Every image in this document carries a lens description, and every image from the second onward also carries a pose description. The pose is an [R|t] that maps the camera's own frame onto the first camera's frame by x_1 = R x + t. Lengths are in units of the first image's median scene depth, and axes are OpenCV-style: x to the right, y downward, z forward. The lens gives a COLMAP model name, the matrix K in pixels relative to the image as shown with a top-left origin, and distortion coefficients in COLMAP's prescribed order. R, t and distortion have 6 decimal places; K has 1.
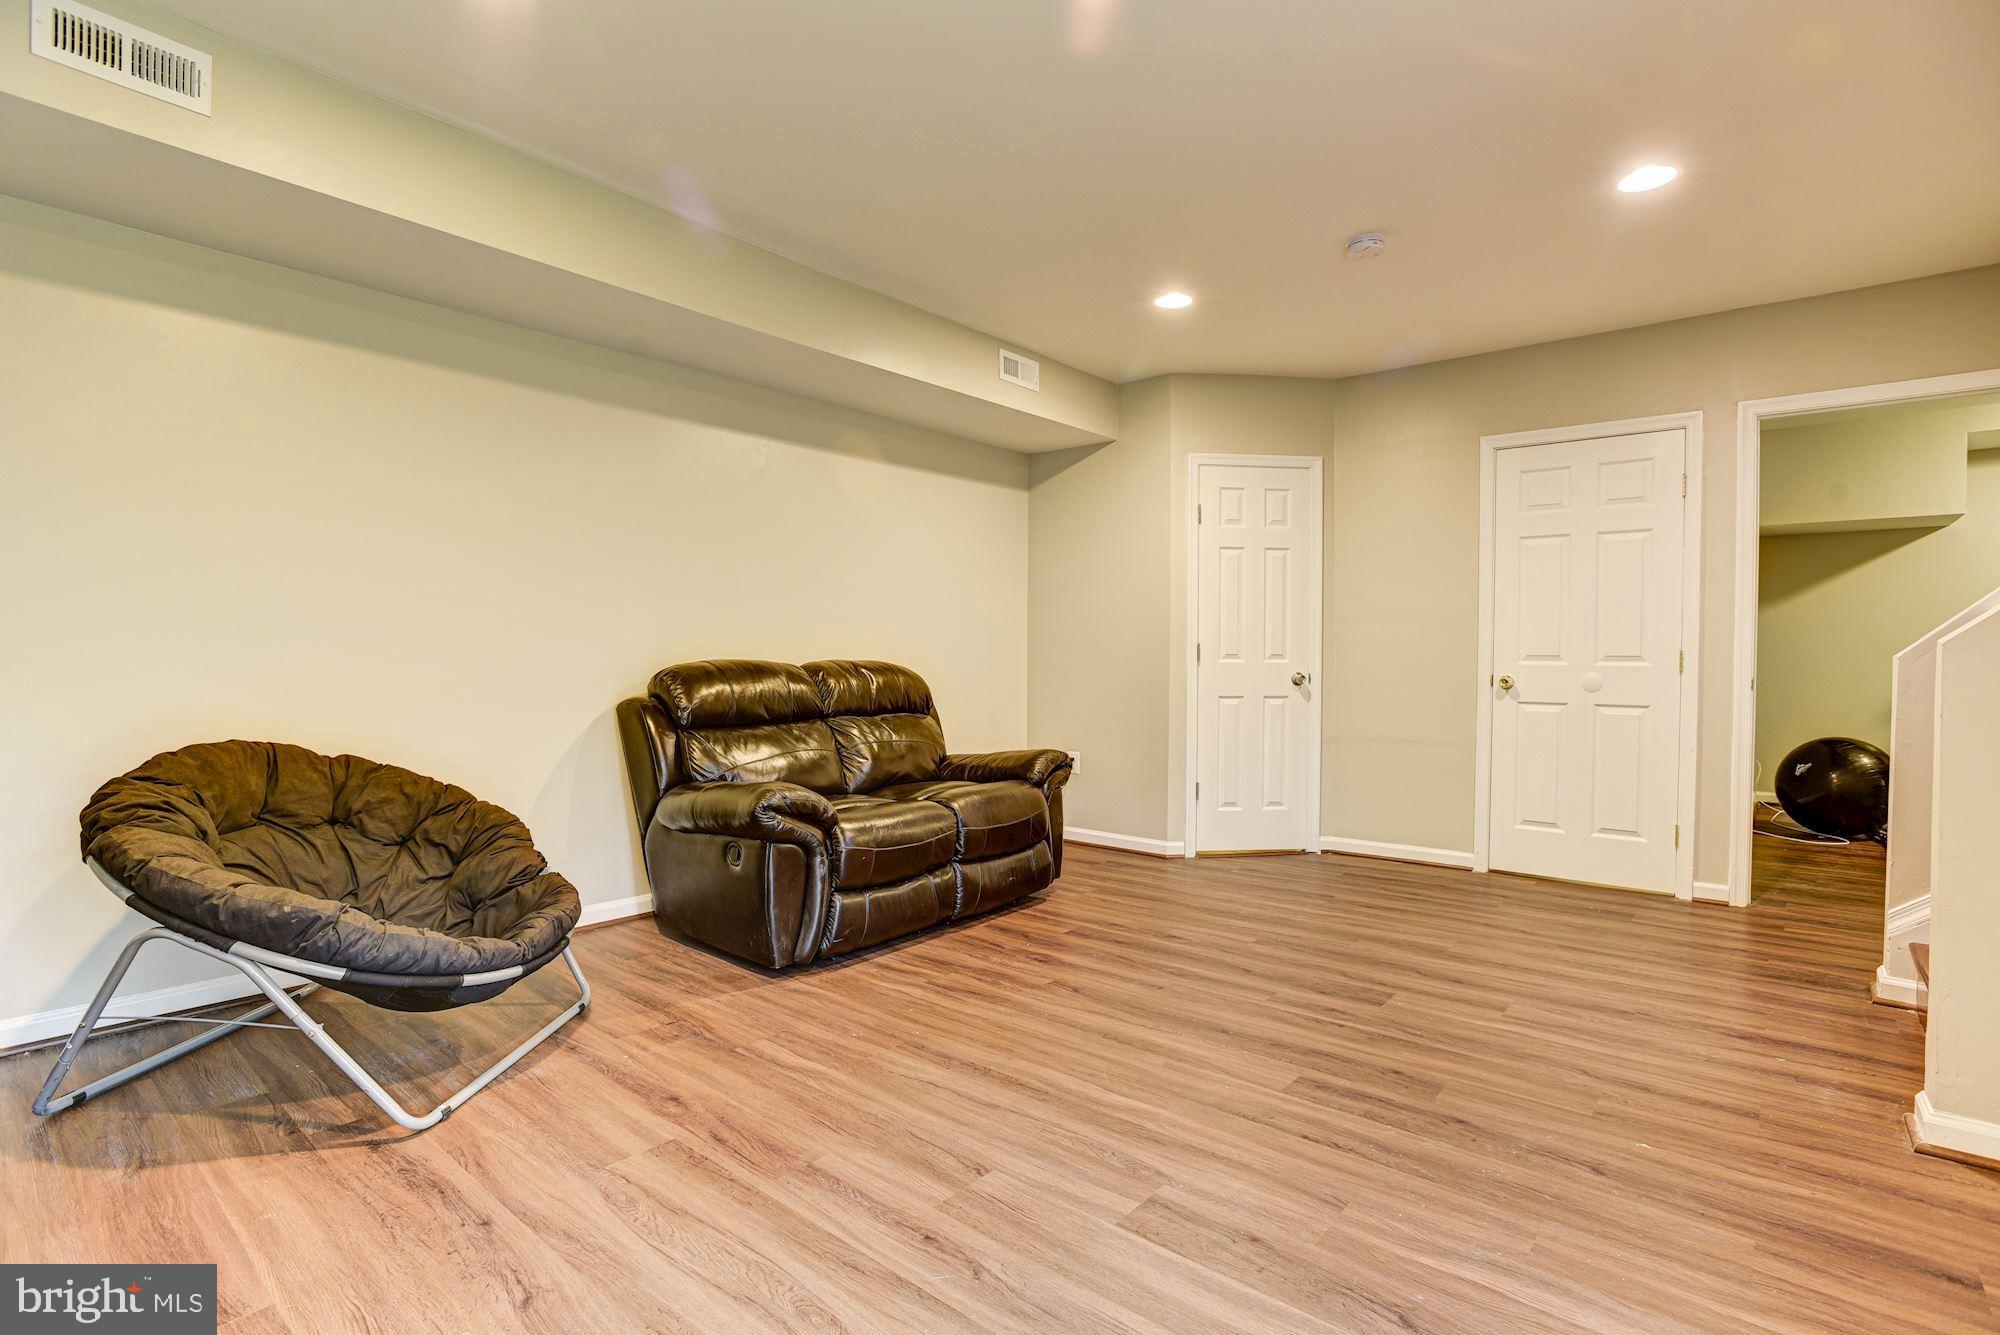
lens RADIAL K [[955.2, 0, 993.2], [0, 955.2, 670.9], [0, 0, 1]] dist [-0.056747, 0.026167]
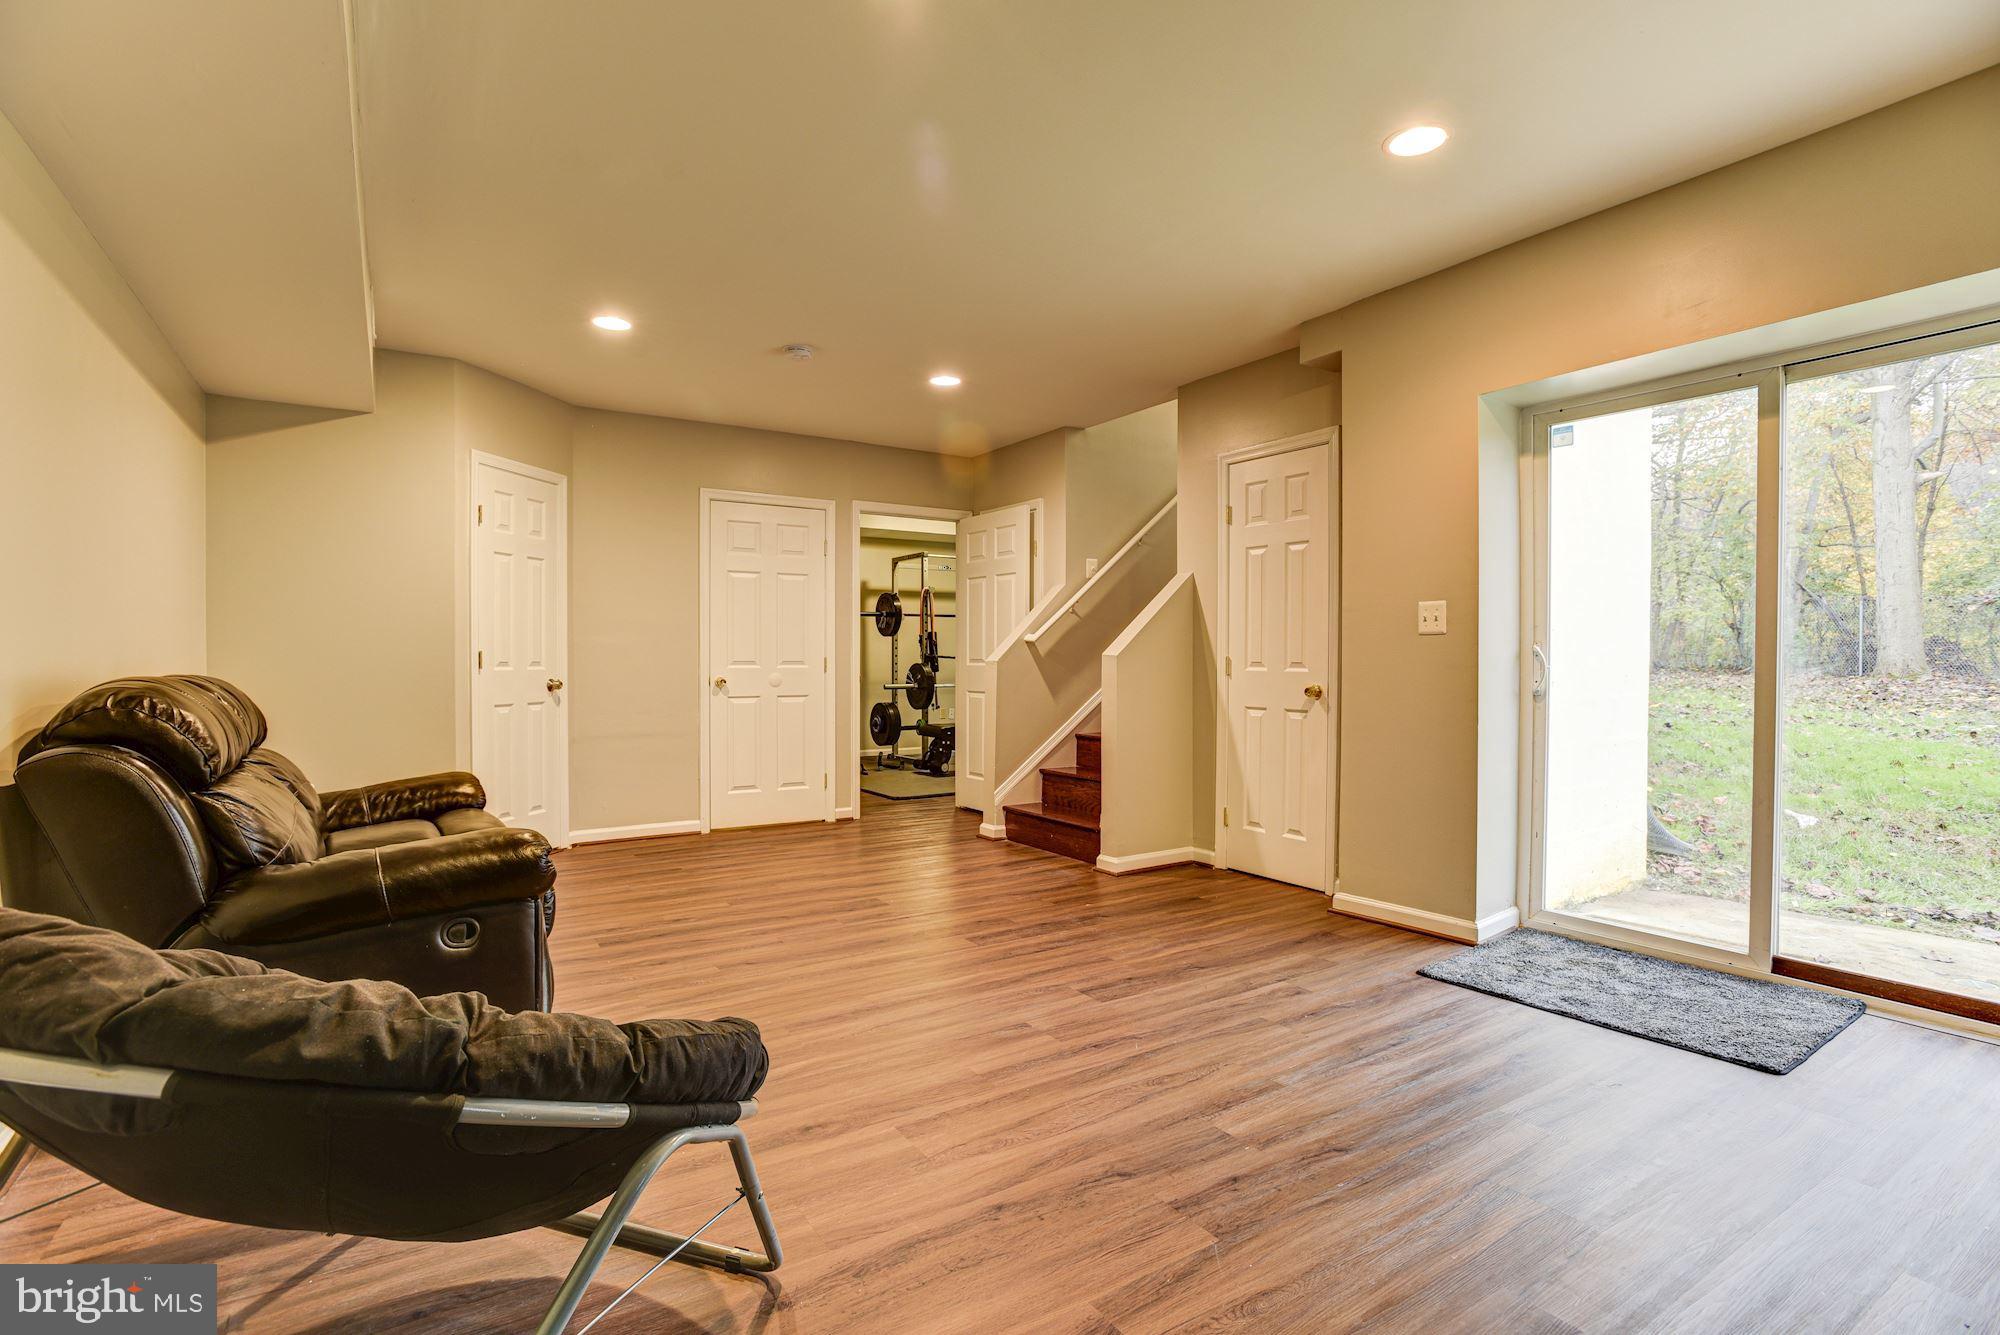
lens RADIAL K [[955.2, 0, 993.2], [0, 955.2, 670.9], [0, 0, 1]] dist [-0.056747, 0.026167]
pose [[0.291493, -0.015264, 0.956451, -0.714872], [0.017843, 0.999785, 0.010518, -0.012645], [-0.956407, 0.014000, 0.291703, 0.314886]]
